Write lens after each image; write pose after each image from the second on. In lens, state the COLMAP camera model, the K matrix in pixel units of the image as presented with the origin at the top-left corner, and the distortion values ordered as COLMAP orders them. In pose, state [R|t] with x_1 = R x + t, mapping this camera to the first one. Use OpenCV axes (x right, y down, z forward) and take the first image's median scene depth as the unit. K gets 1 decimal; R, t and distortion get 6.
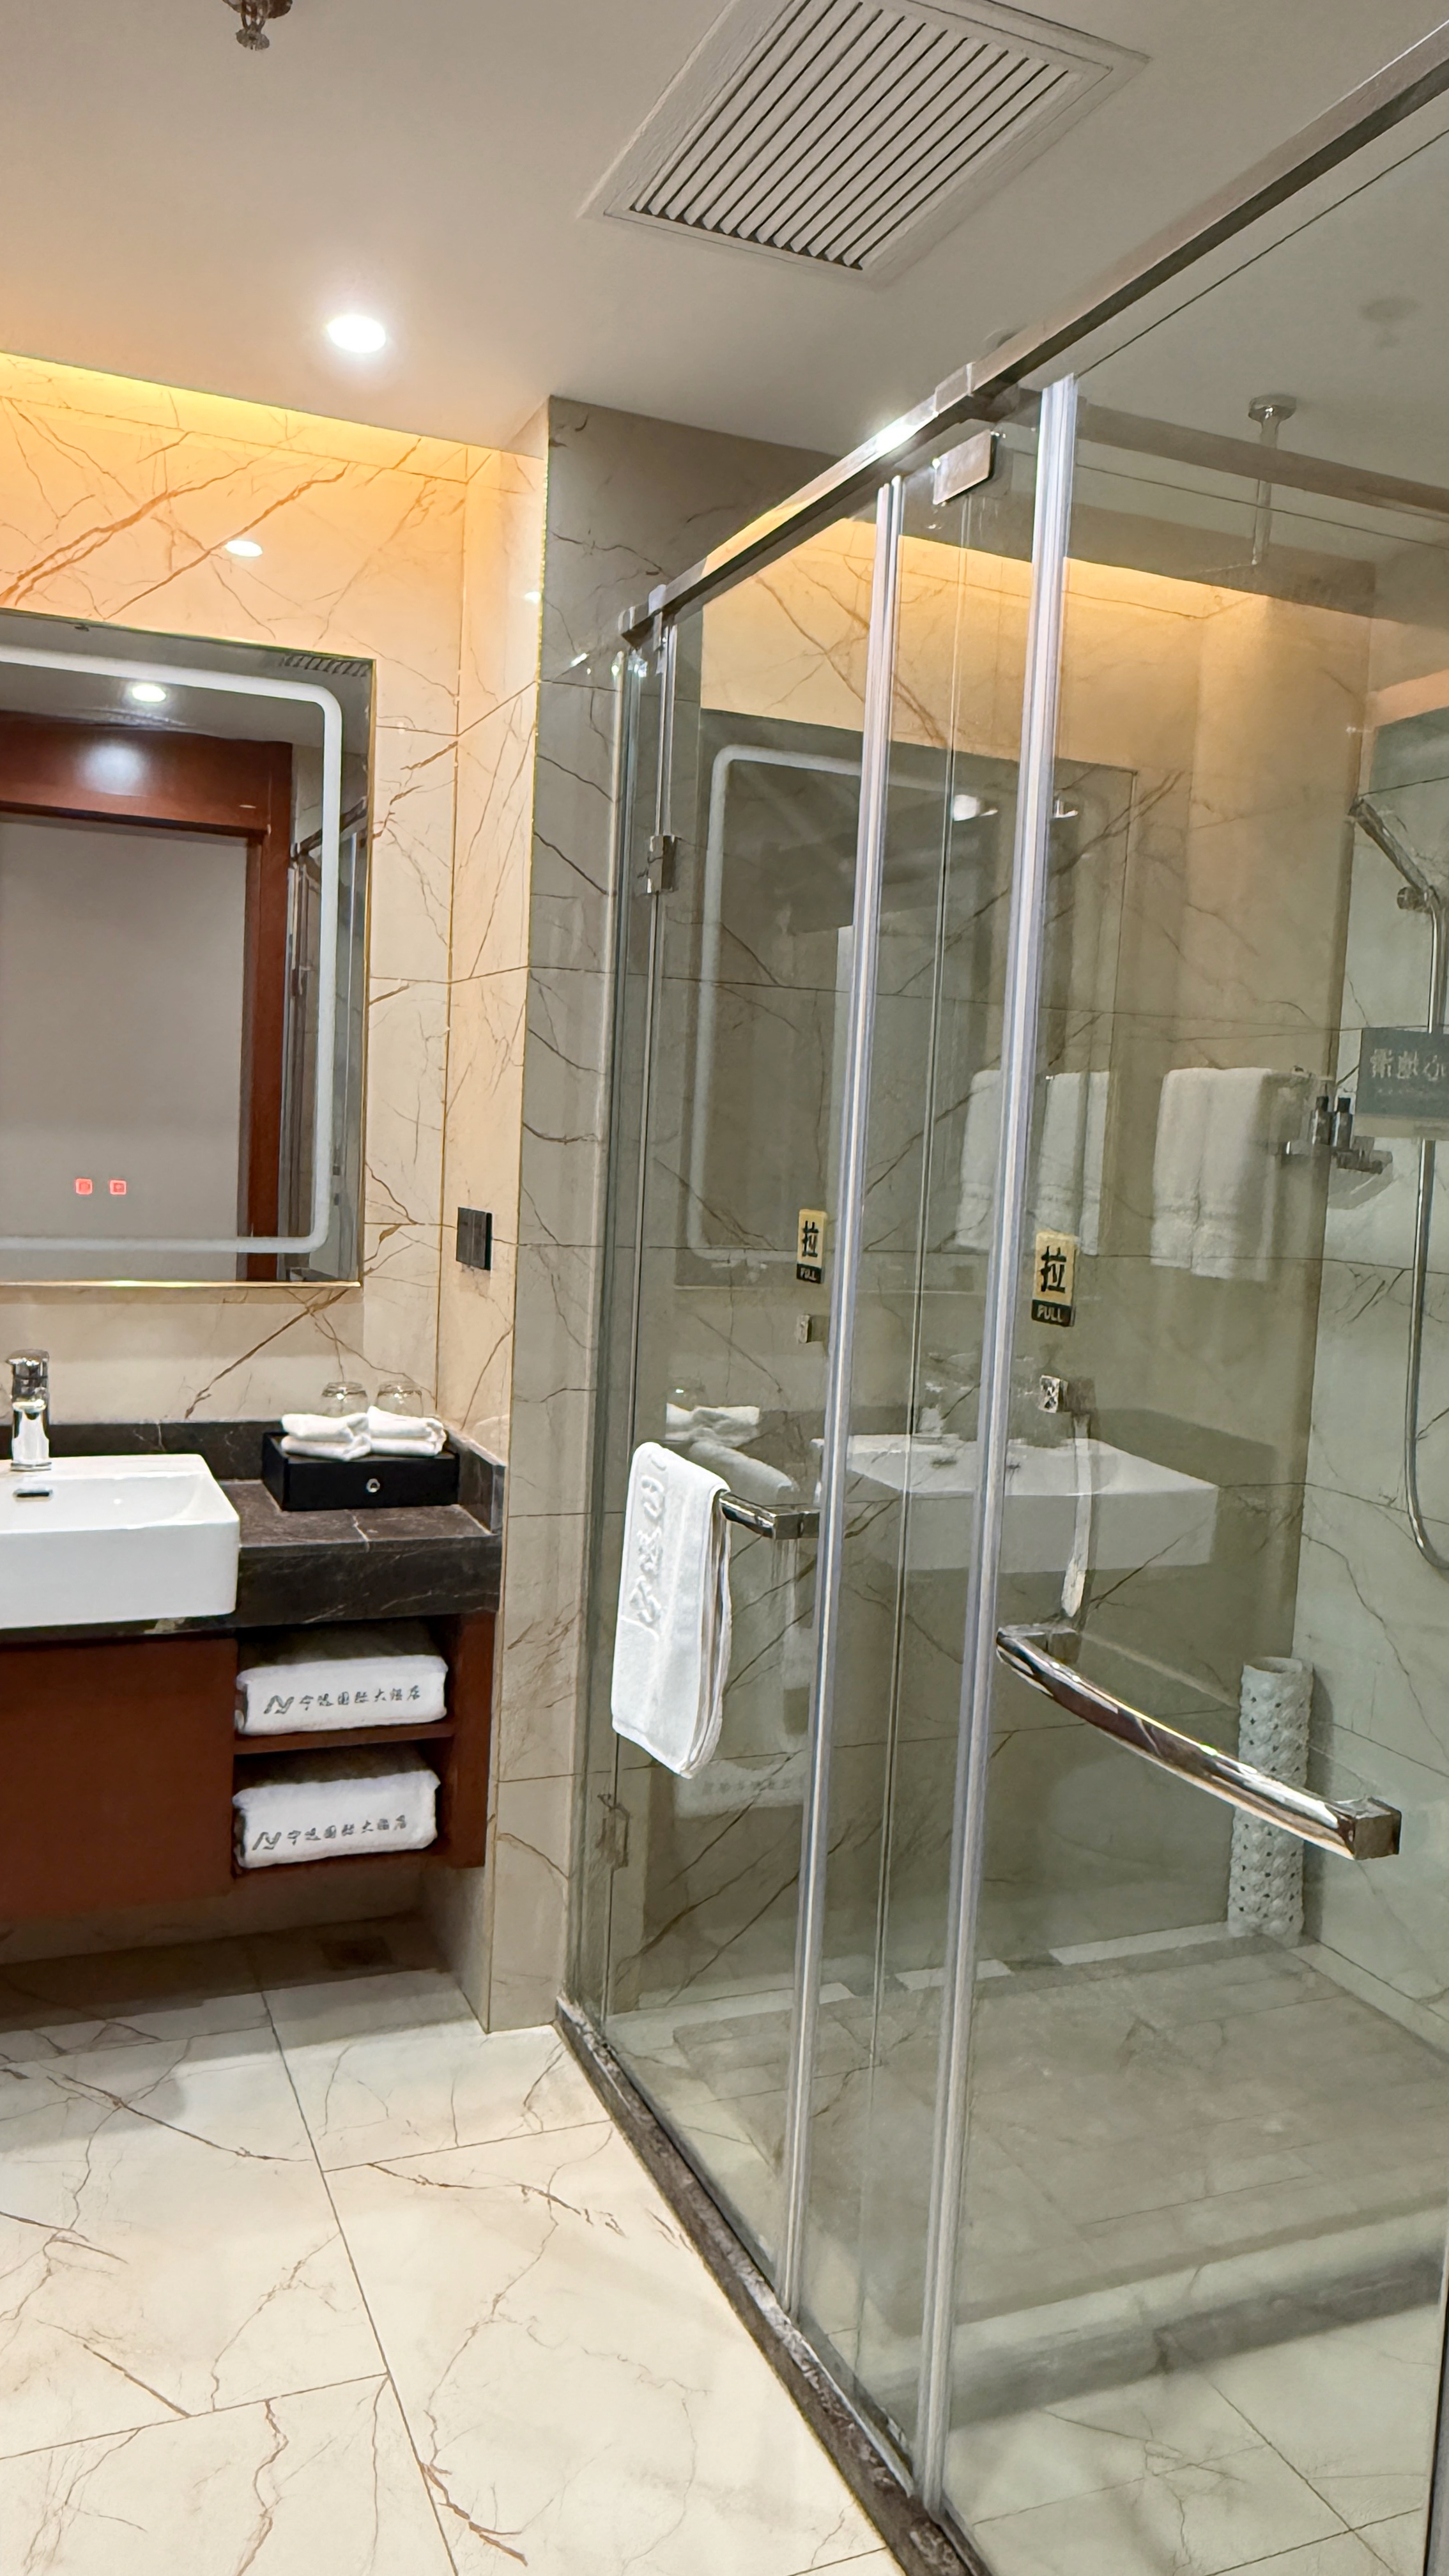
lens RADIAL K [[1798.2, 0, 719.5], [0, 1798.2, 1259.1], [0, 0, 1]] dist [0.000212, 0.000200]
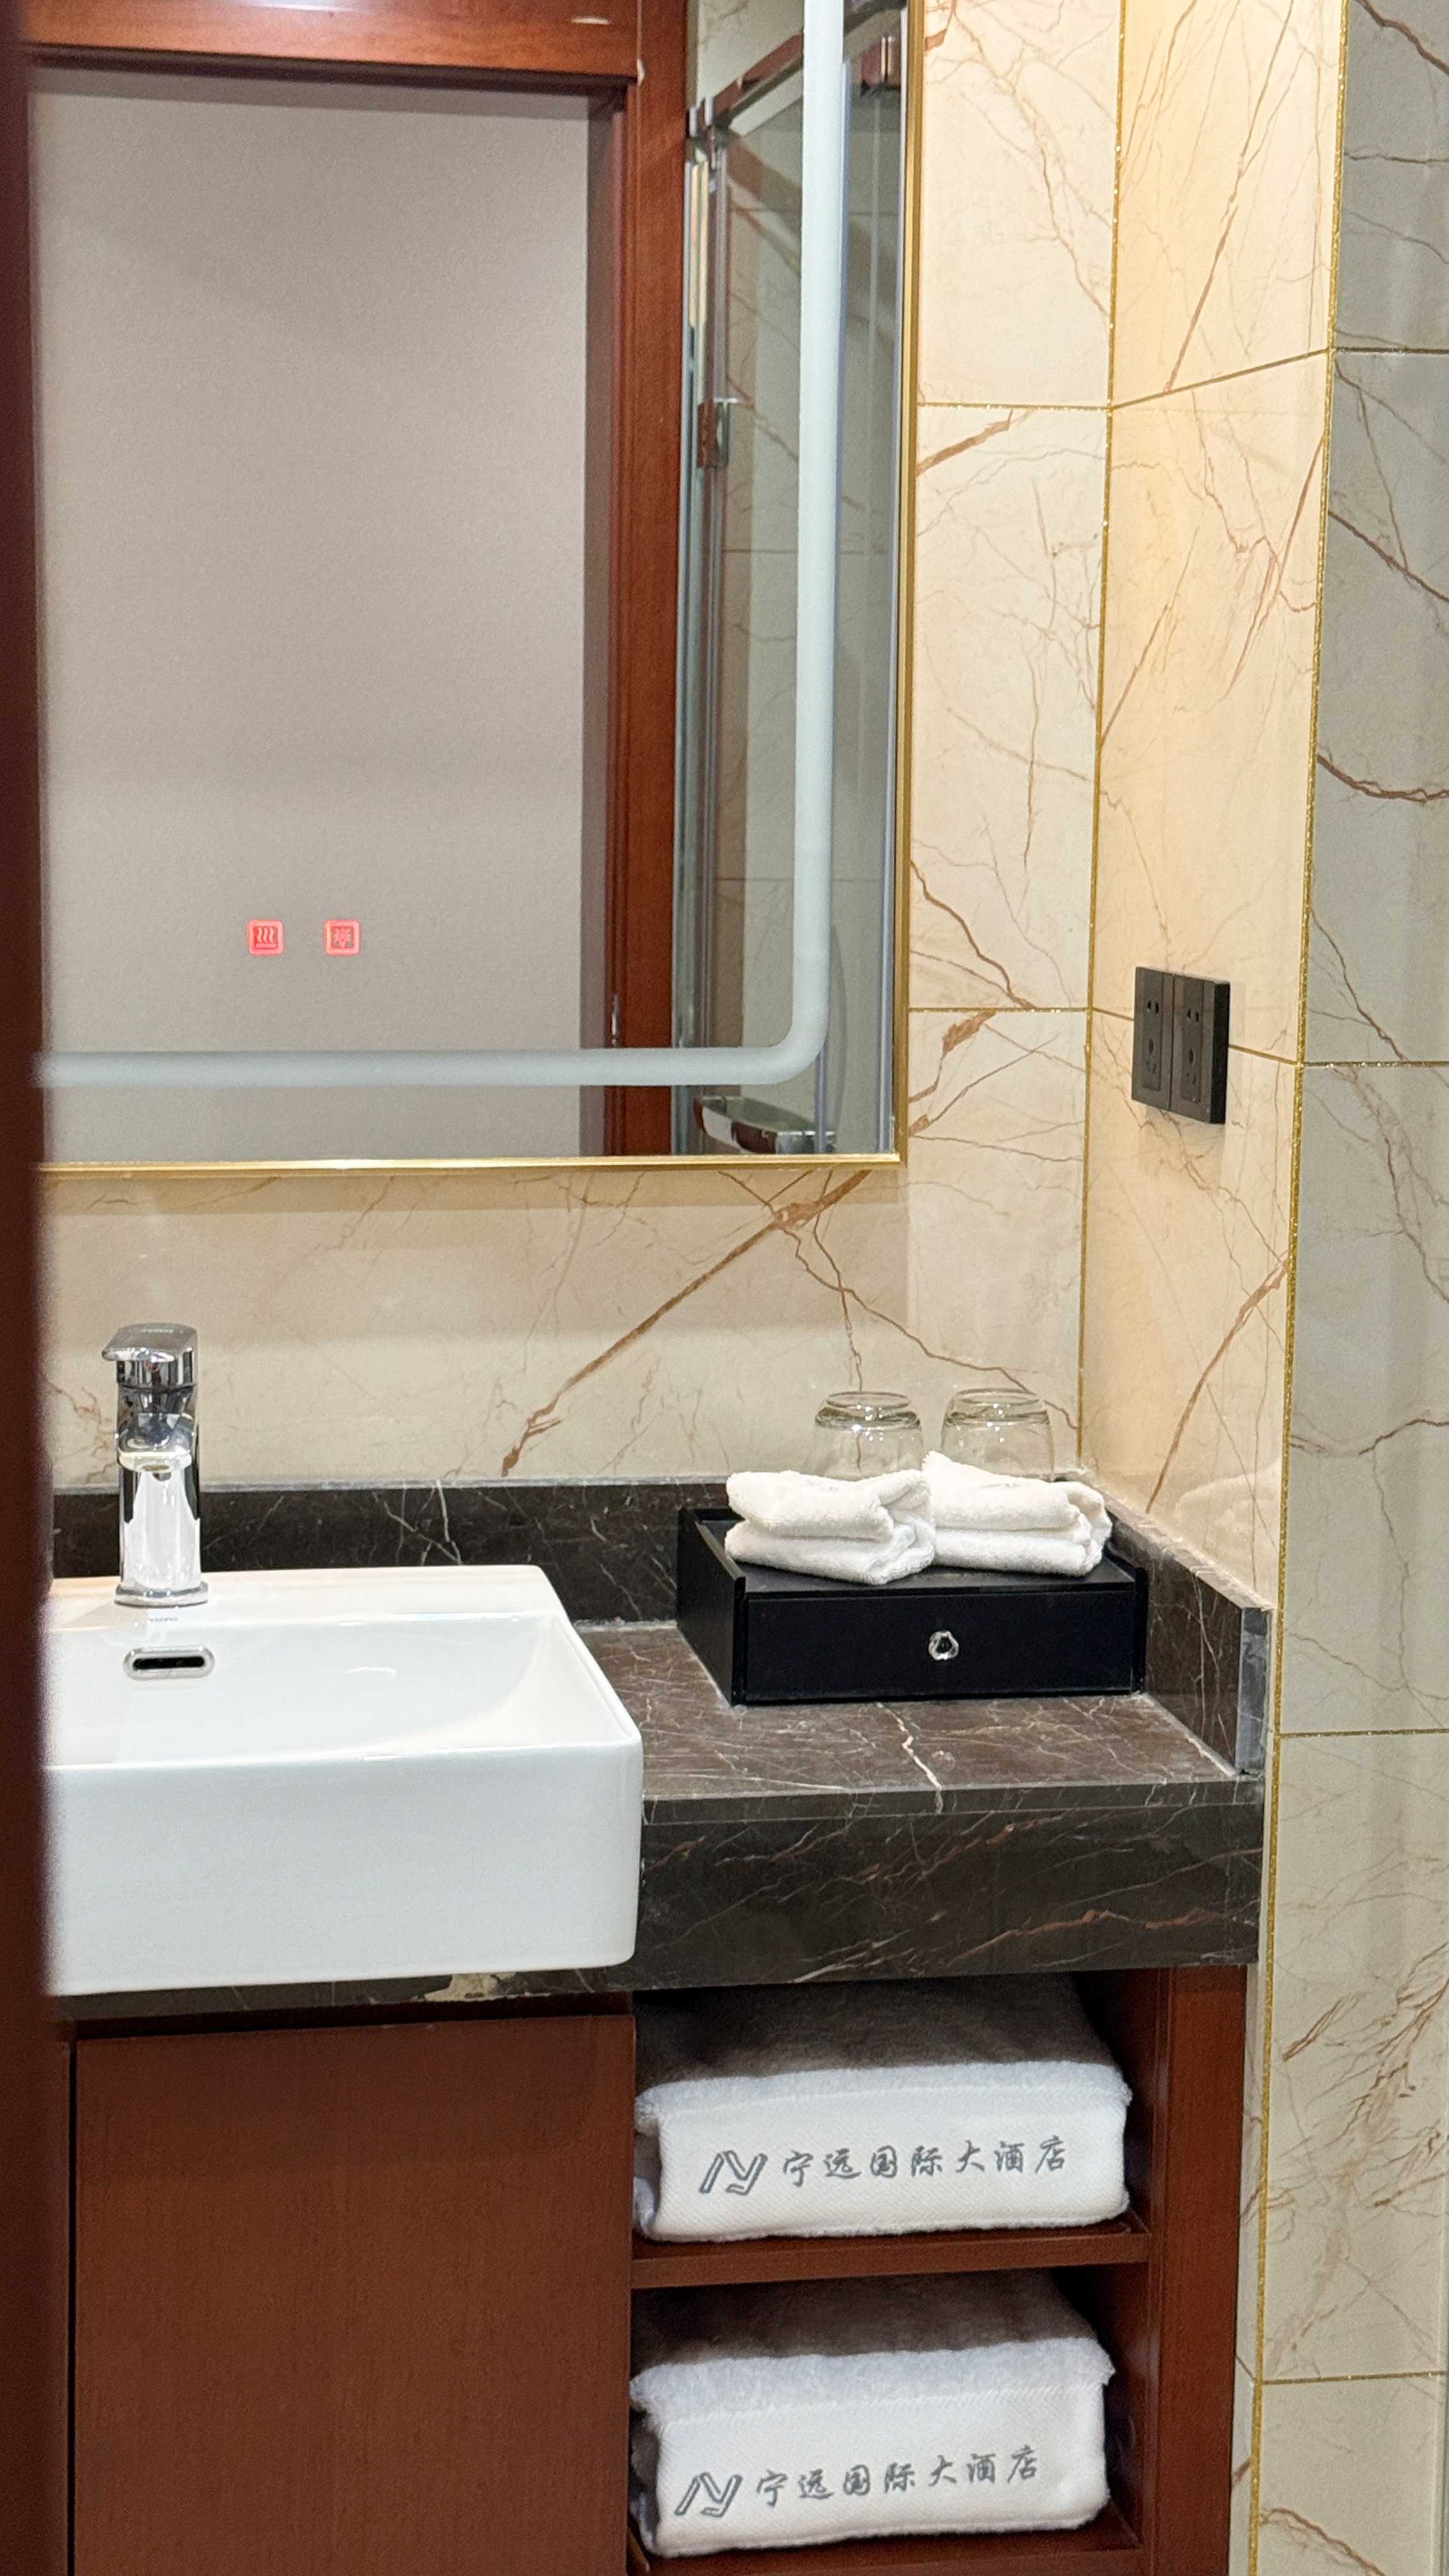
lens RADIAL K [[3965.1, 0, 724.5], [0, 3965.1, 1288.0], [0, 0, 1]] dist [0.127240, 0.015991]
pose [[0.976144, -0.000113, -0.217126, -0.043830], [0.013366, 0.998135, 0.059571, -0.011936], [0.216714, -0.061052, 0.974324, 0.103843]]
